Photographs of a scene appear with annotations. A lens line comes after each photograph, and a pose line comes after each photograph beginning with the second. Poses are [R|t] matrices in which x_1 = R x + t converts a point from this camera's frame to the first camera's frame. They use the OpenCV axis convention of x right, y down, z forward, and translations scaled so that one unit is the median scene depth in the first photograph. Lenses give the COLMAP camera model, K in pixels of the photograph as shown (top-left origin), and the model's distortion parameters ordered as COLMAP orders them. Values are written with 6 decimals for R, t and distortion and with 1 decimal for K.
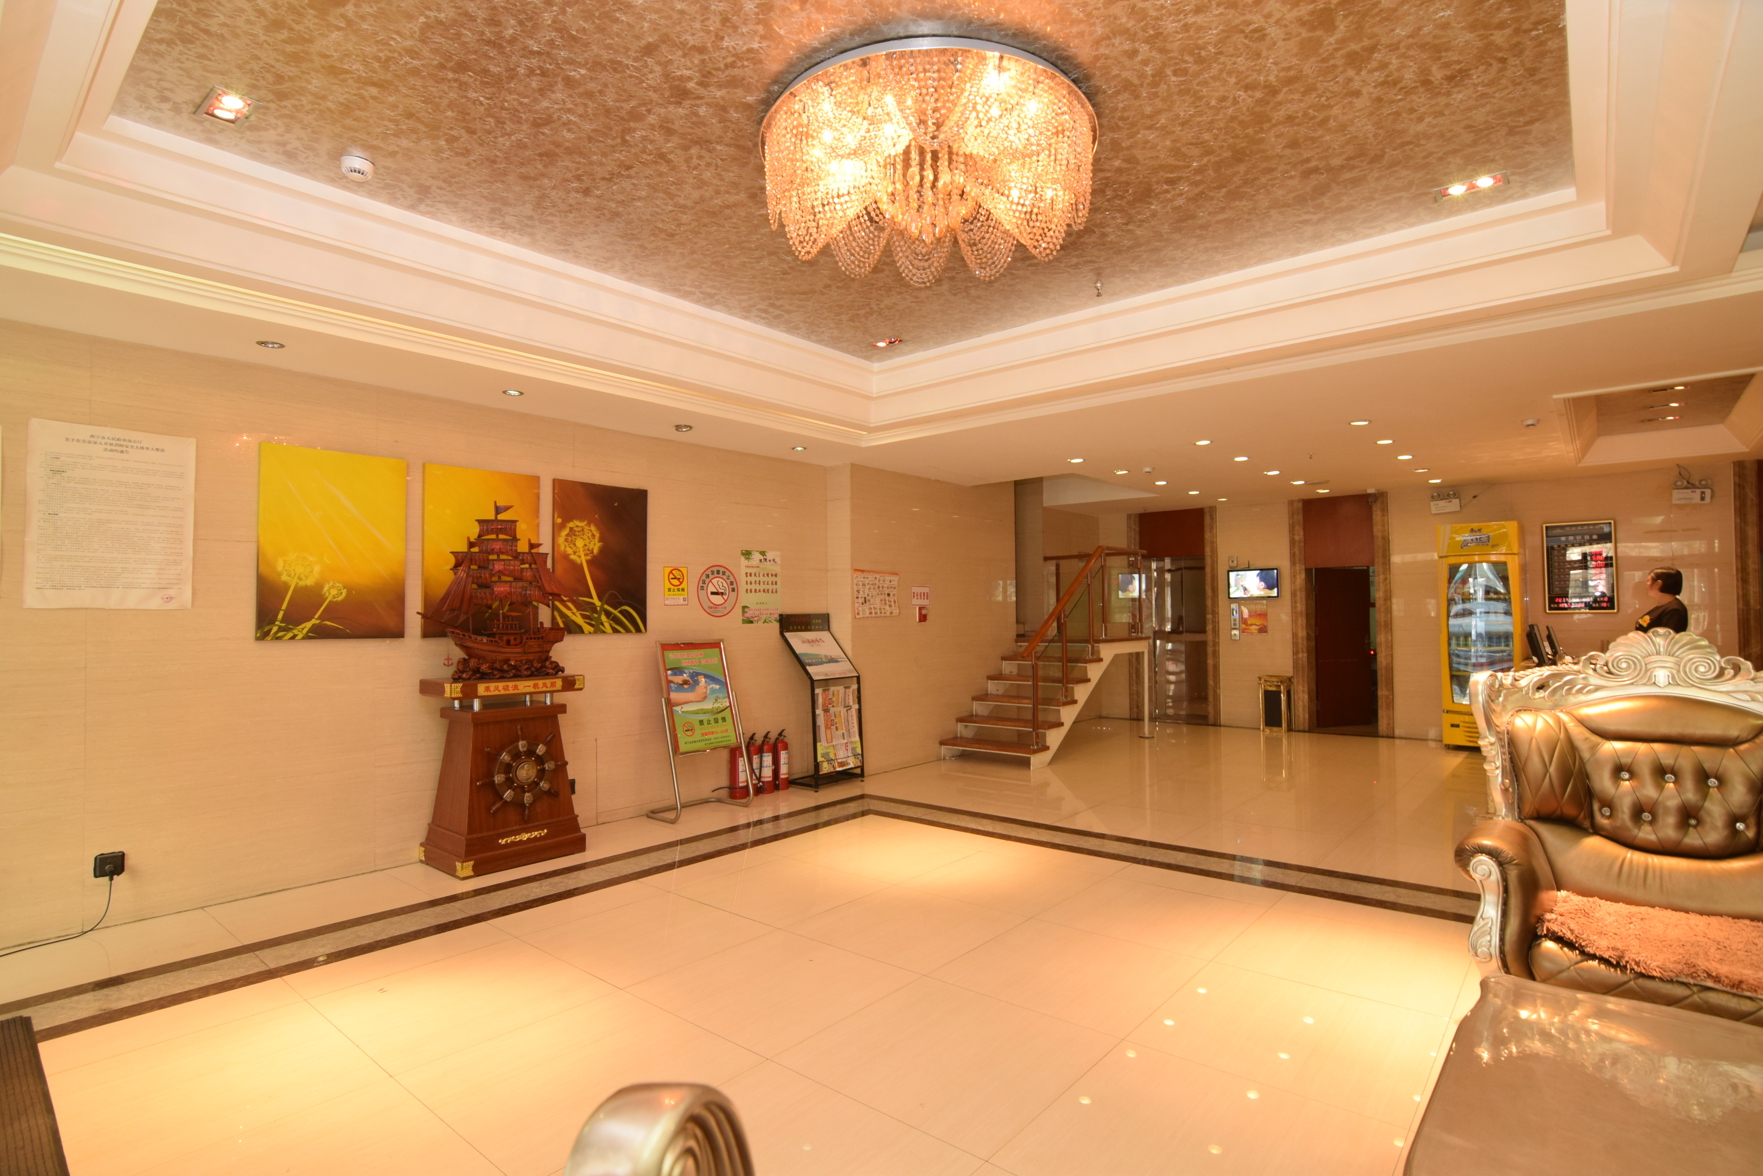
lens RADIAL K [[867.8, 0, 876.3], [0, 867.8, 590.4], [0, 0, 1]] dist [-0.002242, -0.000198]
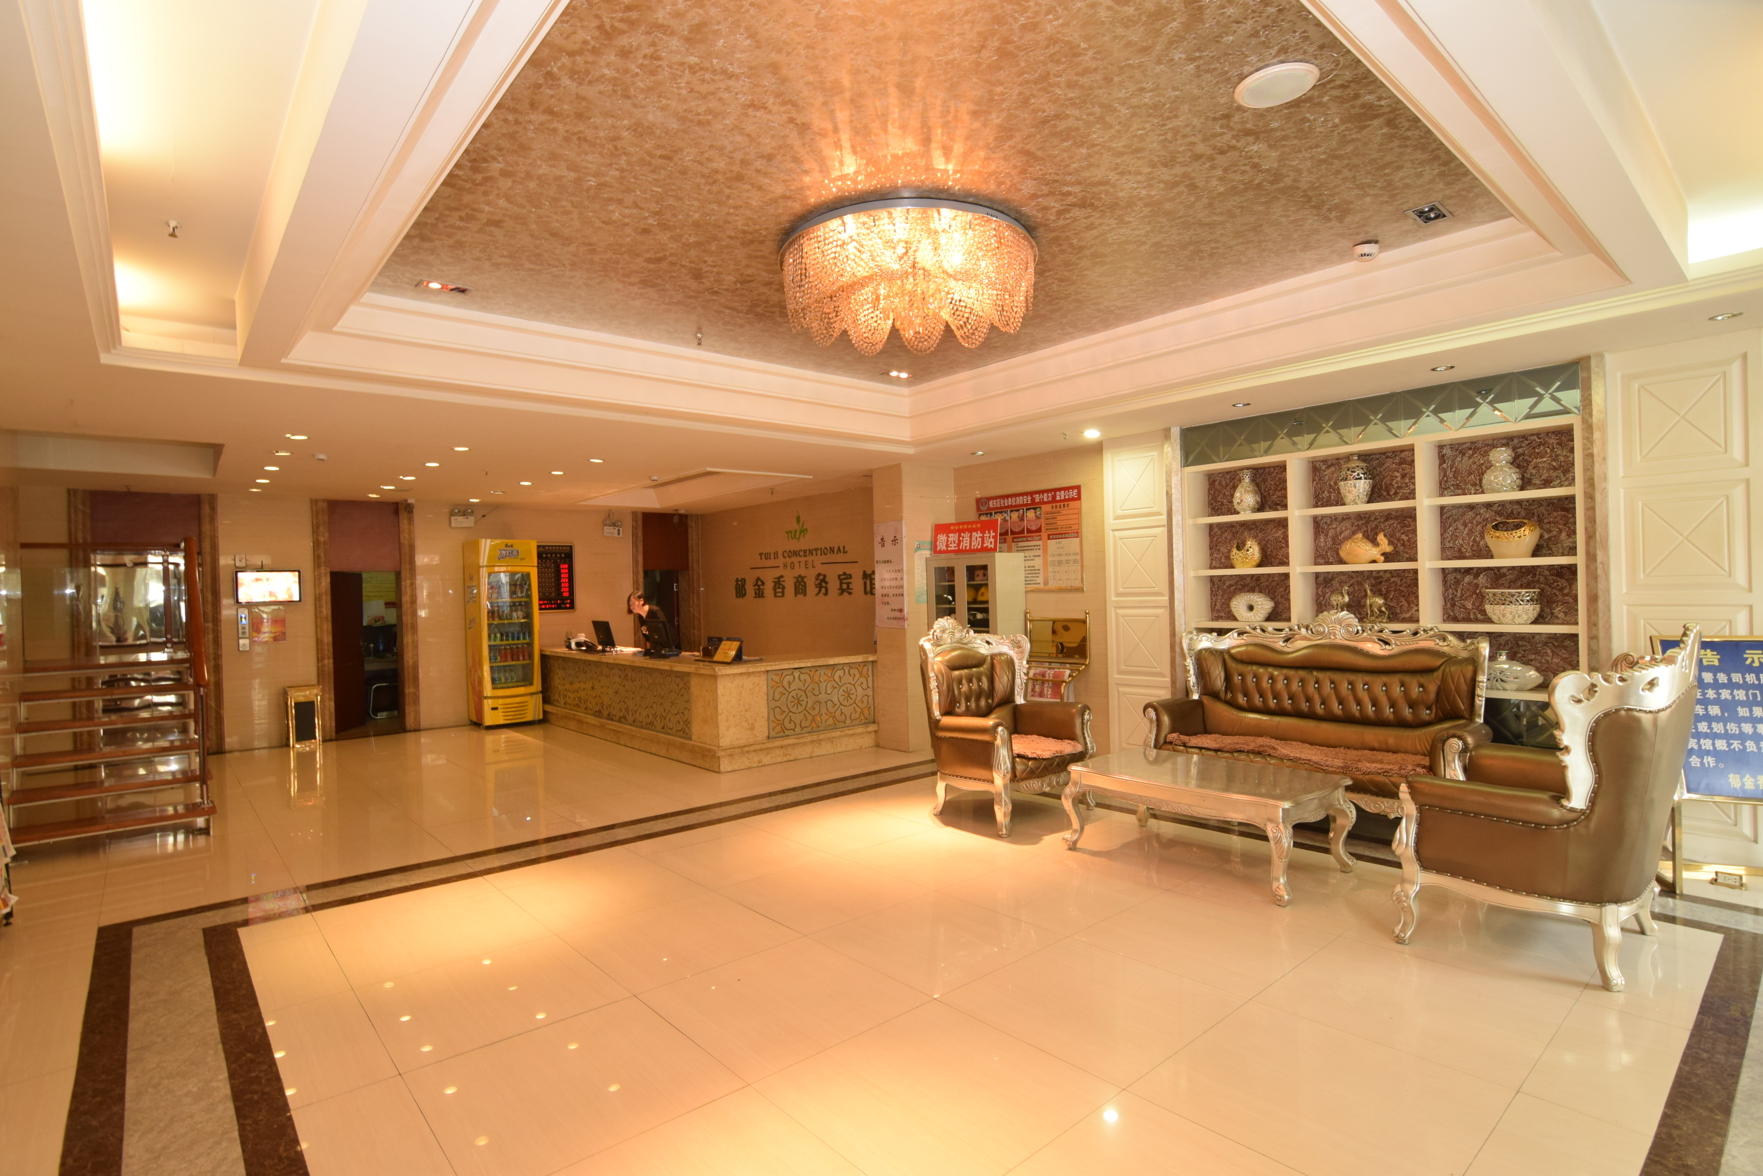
lens RADIAL K [[867.8, 0, 876.3], [0, 867.8, 590.4], [0, 0, 1]] dist [-0.002242, -0.000198]
pose [[0.163088, 0.004796, 0.986600, -0.380114], [-0.004273, 0.999982, -0.004155, -0.003051], [-0.986602, -0.003538, 0.163106, 0.258219]]
